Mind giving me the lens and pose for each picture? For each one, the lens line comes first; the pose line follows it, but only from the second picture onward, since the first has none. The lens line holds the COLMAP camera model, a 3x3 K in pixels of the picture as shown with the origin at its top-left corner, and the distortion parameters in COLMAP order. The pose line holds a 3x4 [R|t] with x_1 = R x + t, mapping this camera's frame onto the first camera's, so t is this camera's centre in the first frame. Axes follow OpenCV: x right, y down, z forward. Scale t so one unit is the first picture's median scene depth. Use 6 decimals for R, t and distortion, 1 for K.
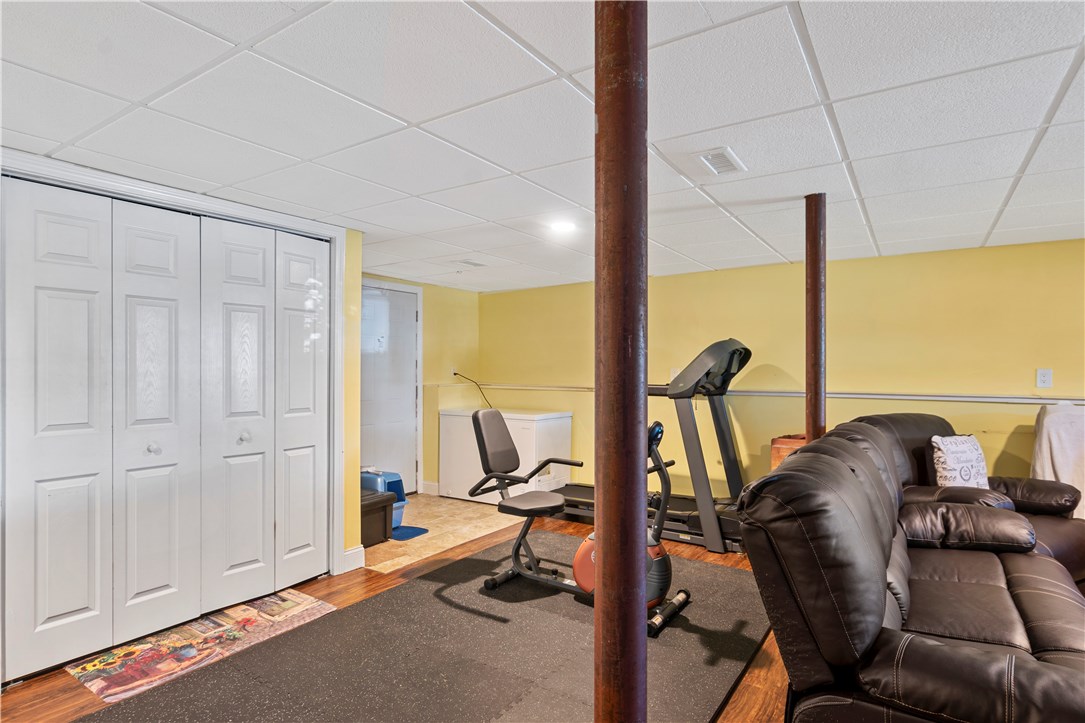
lens RADIAL K [[579.2, 0, 530.2], [0, 579.2, 373.7], [0, 0, 1]] dist [-0.011824, 0.006848]
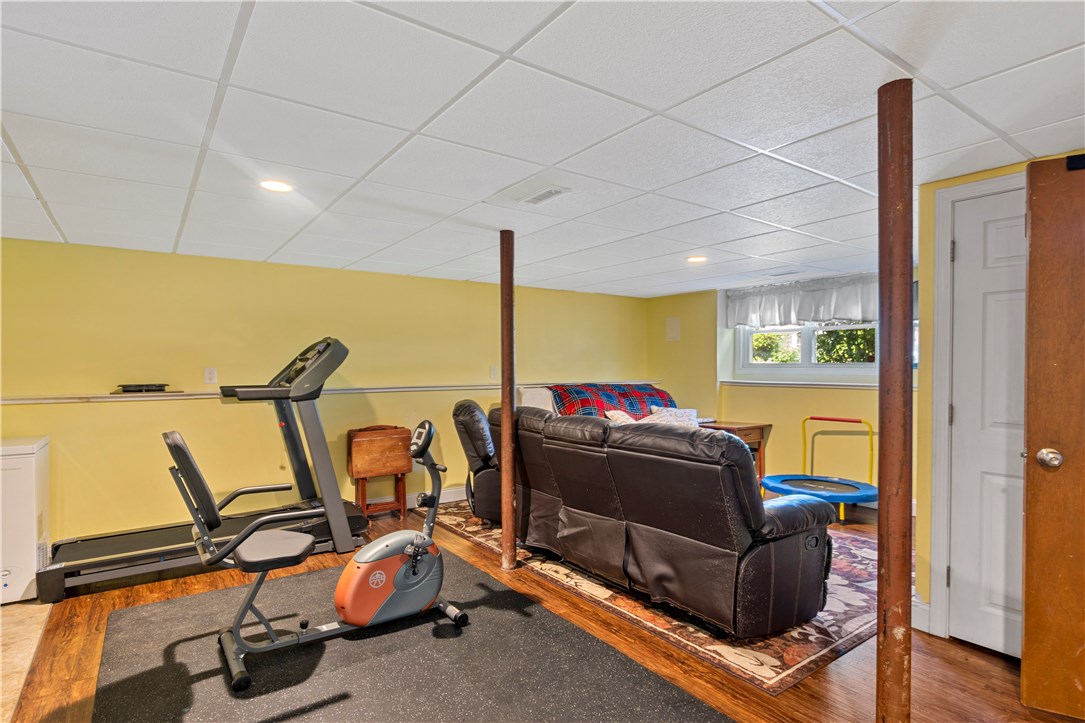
lens RADIAL K [[560.7, 0, 542.5], [0, 560.7, 361.5], [0, 0, 1]] dist [-0.018196, 0.001085]
pose [[0.338815, 0.001902, 0.940851, -0.590220], [0.016980, 0.999823, -0.008136, -0.008067], [-0.940700, 0.018732, 0.338723, 0.443956]]
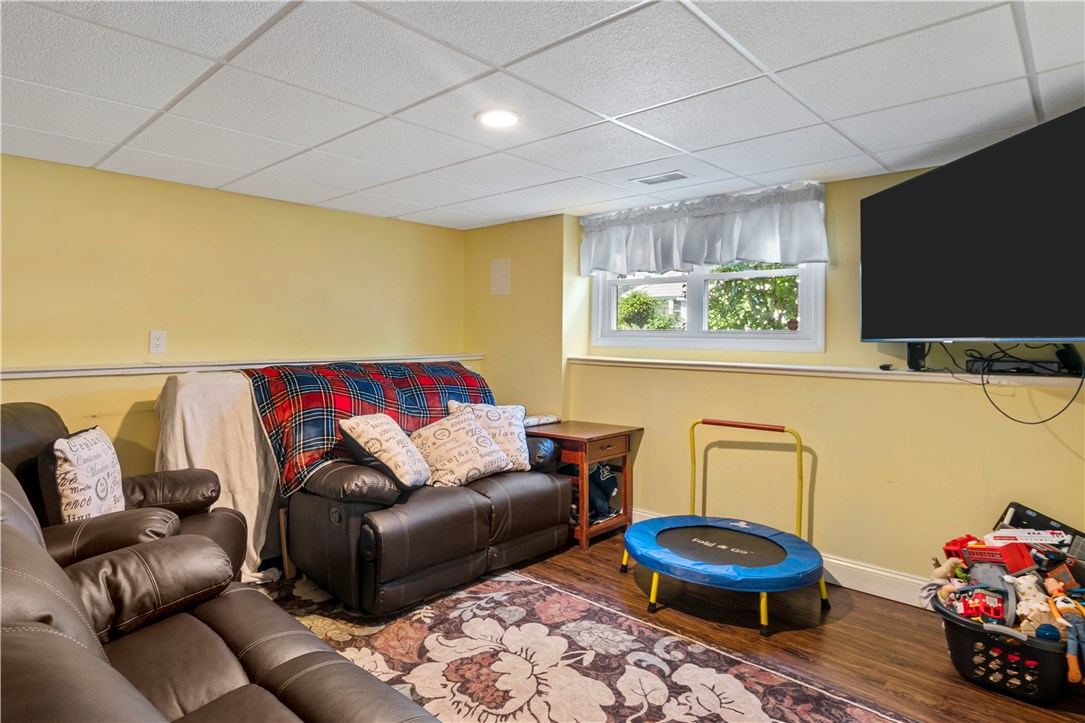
lens RADIAL K [[593.0, 0, 536.1], [0, 593.0, 307.9], [0, 0, 1]] dist [-0.019274, -0.001006]
pose [[0.142975, 0.036548, 0.989051, 0.149269], [0.007216, 0.999253, -0.037968, -0.005936], [-0.989700, 0.012566, 0.142604, 0.401924]]
